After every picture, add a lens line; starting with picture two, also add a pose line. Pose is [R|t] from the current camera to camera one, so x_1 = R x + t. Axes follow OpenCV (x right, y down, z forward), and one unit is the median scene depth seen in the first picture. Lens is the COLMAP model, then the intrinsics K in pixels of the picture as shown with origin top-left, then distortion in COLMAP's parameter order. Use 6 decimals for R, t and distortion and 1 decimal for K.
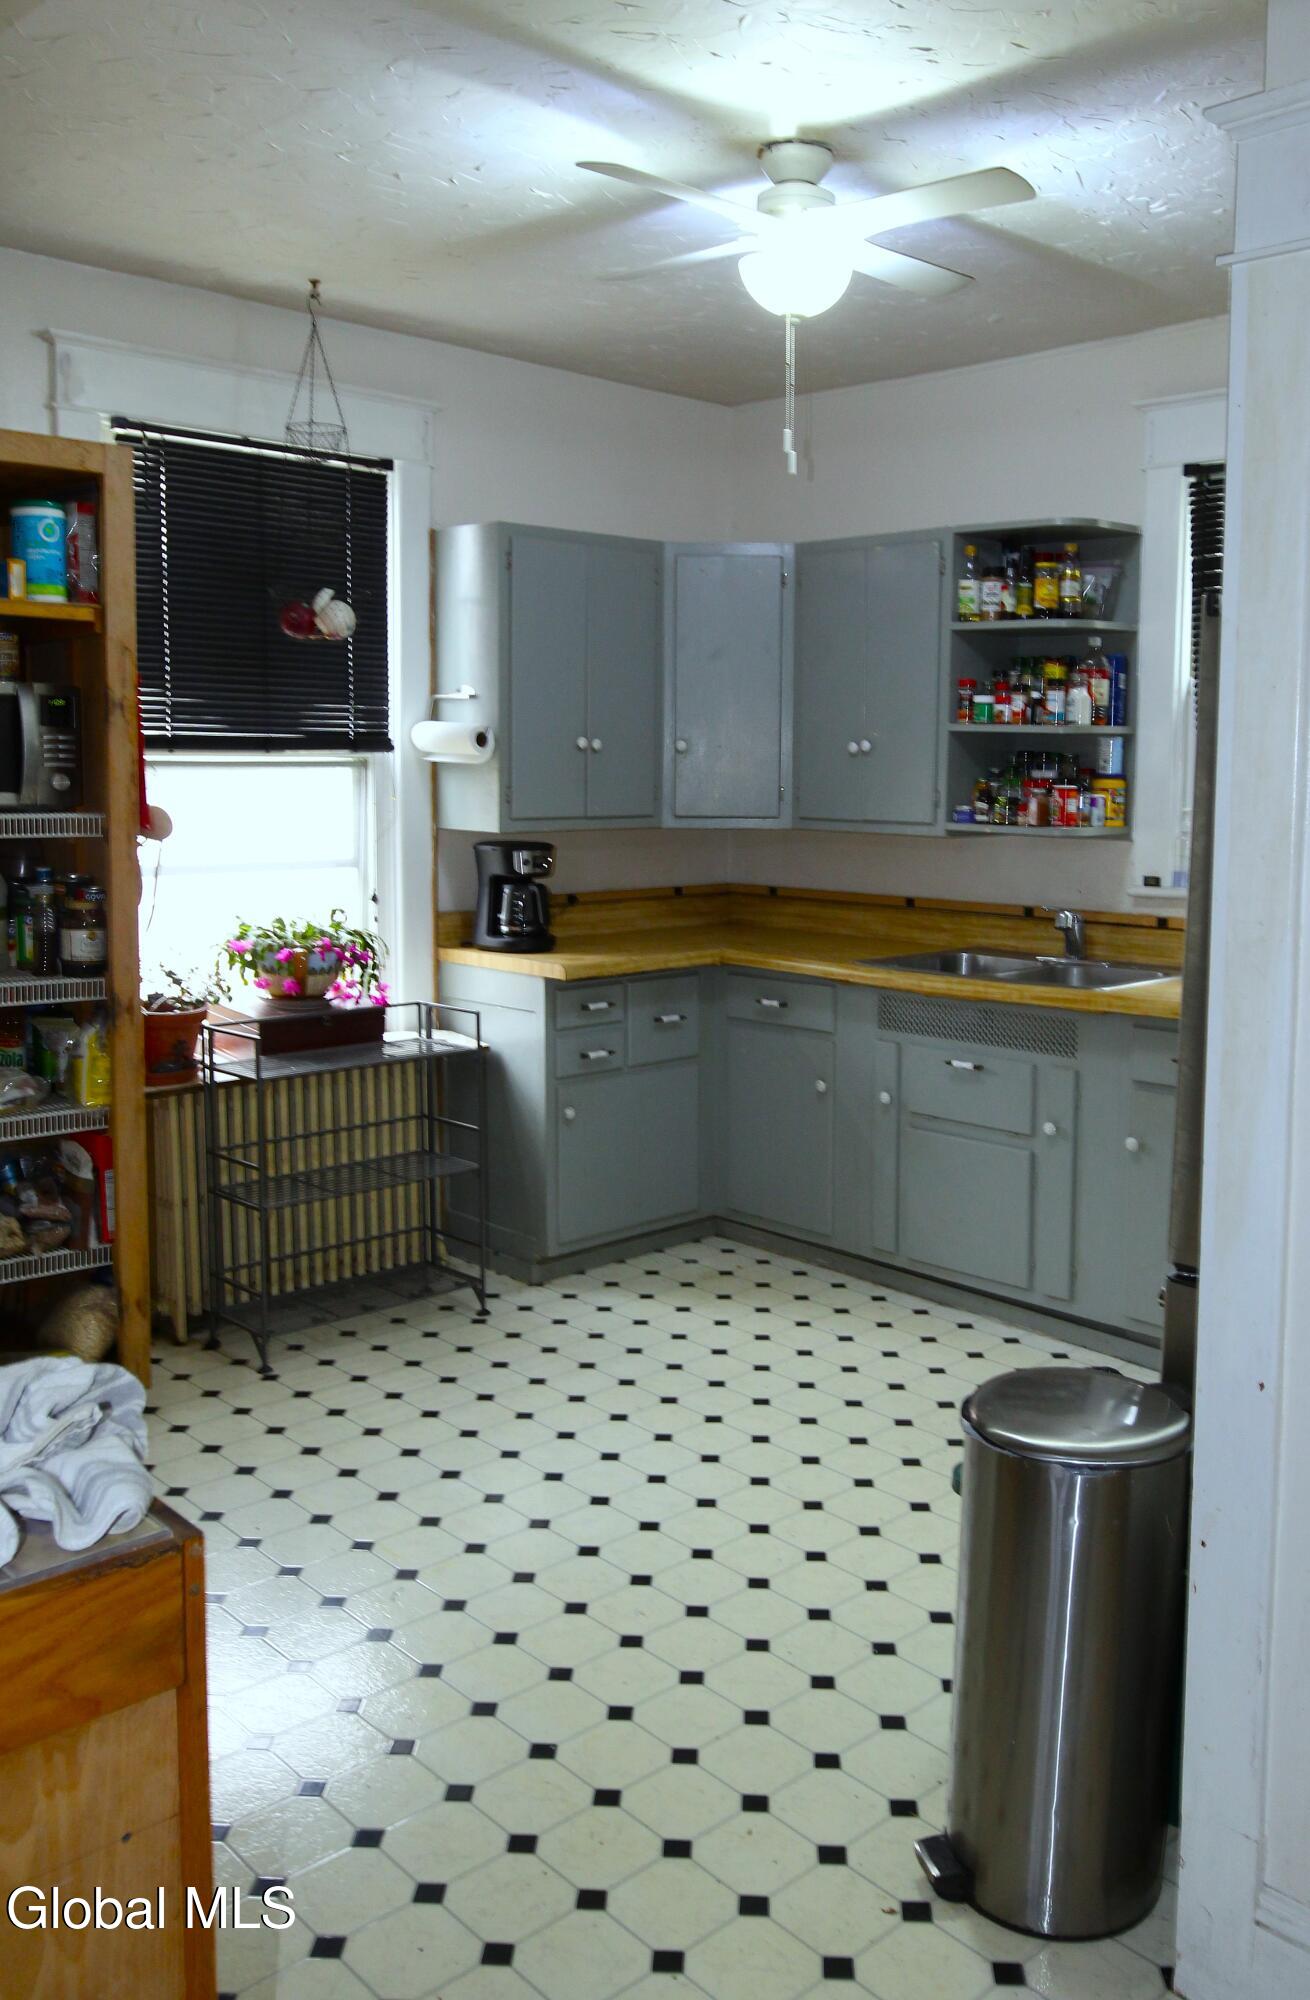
lens RADIAL K [[1670.8, 0, 760.1], [0, 1670.8, 924.1], [0, 0, 1]] dist [-0.027152, -0.002048]
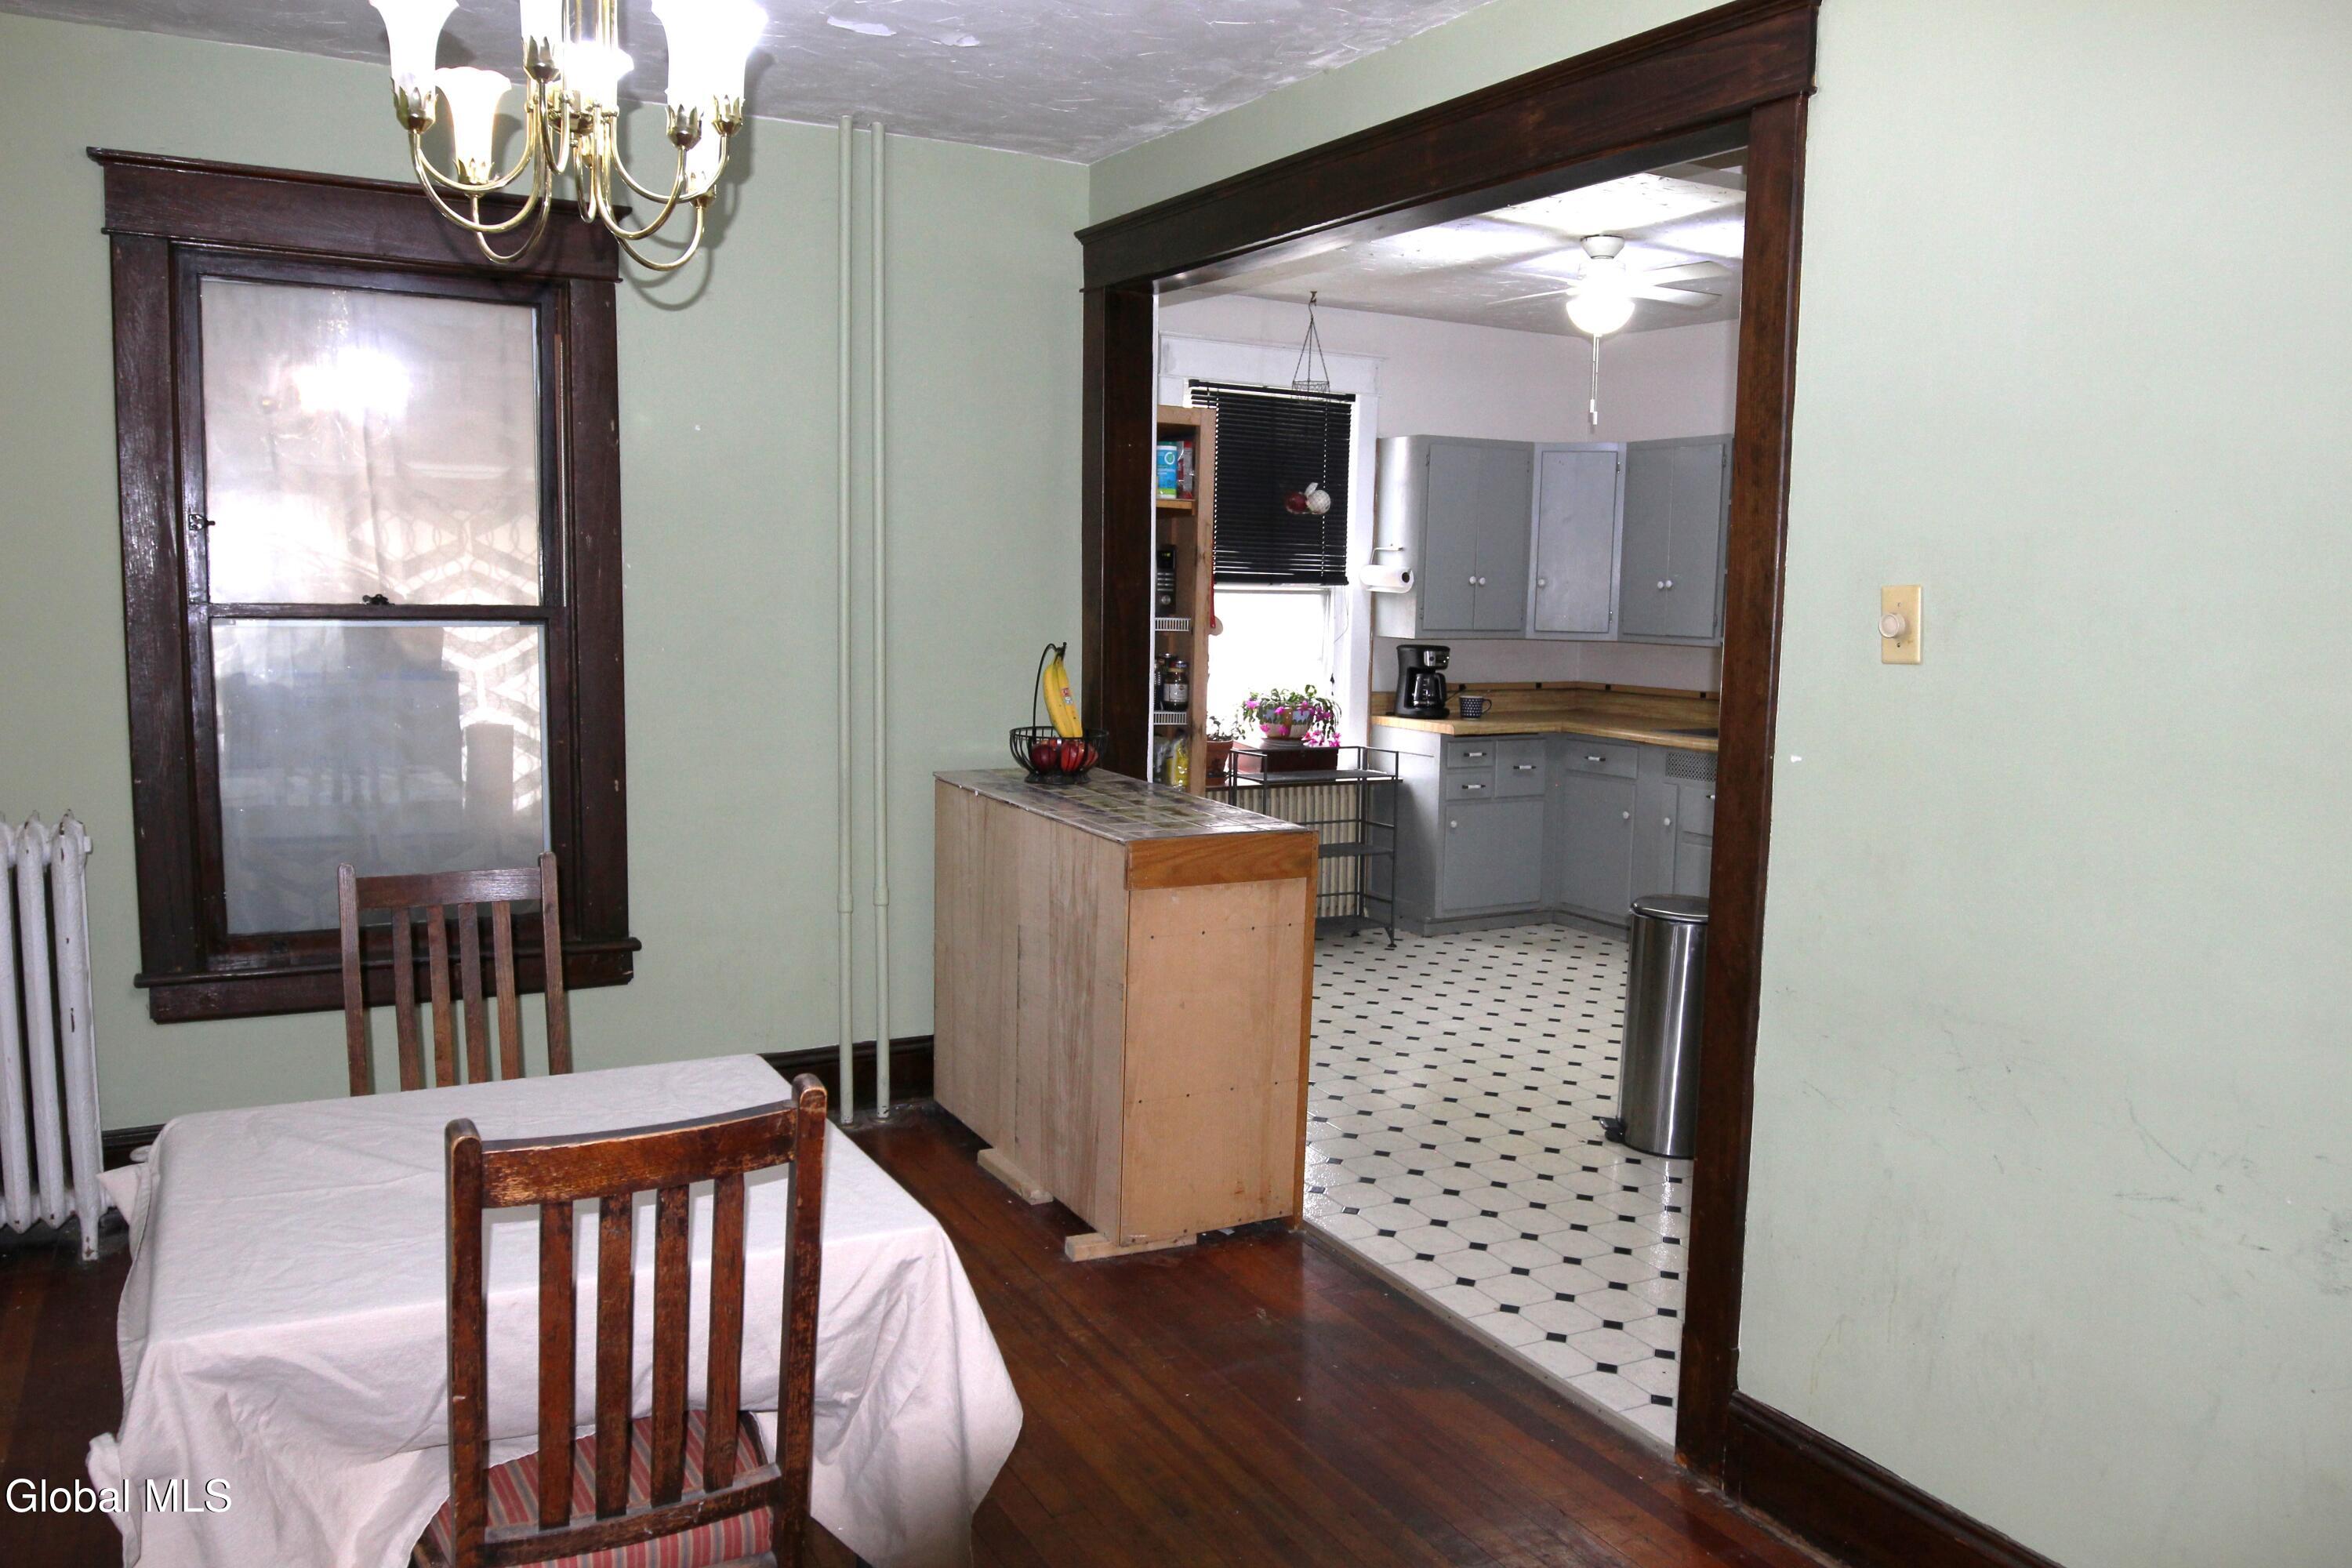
lens RADIAL K [[1739.7, 0, 1178.9], [0, 1739.7, 792.9], [0, 0, 1]] dist [-0.030978, -0.002020]
pose [[0.959263, 0.041519, -0.279447, 0.092749], [-0.037276, 0.999095, 0.020482, 0.065911], [0.280045, -0.009231, 0.959943, -0.627380]]
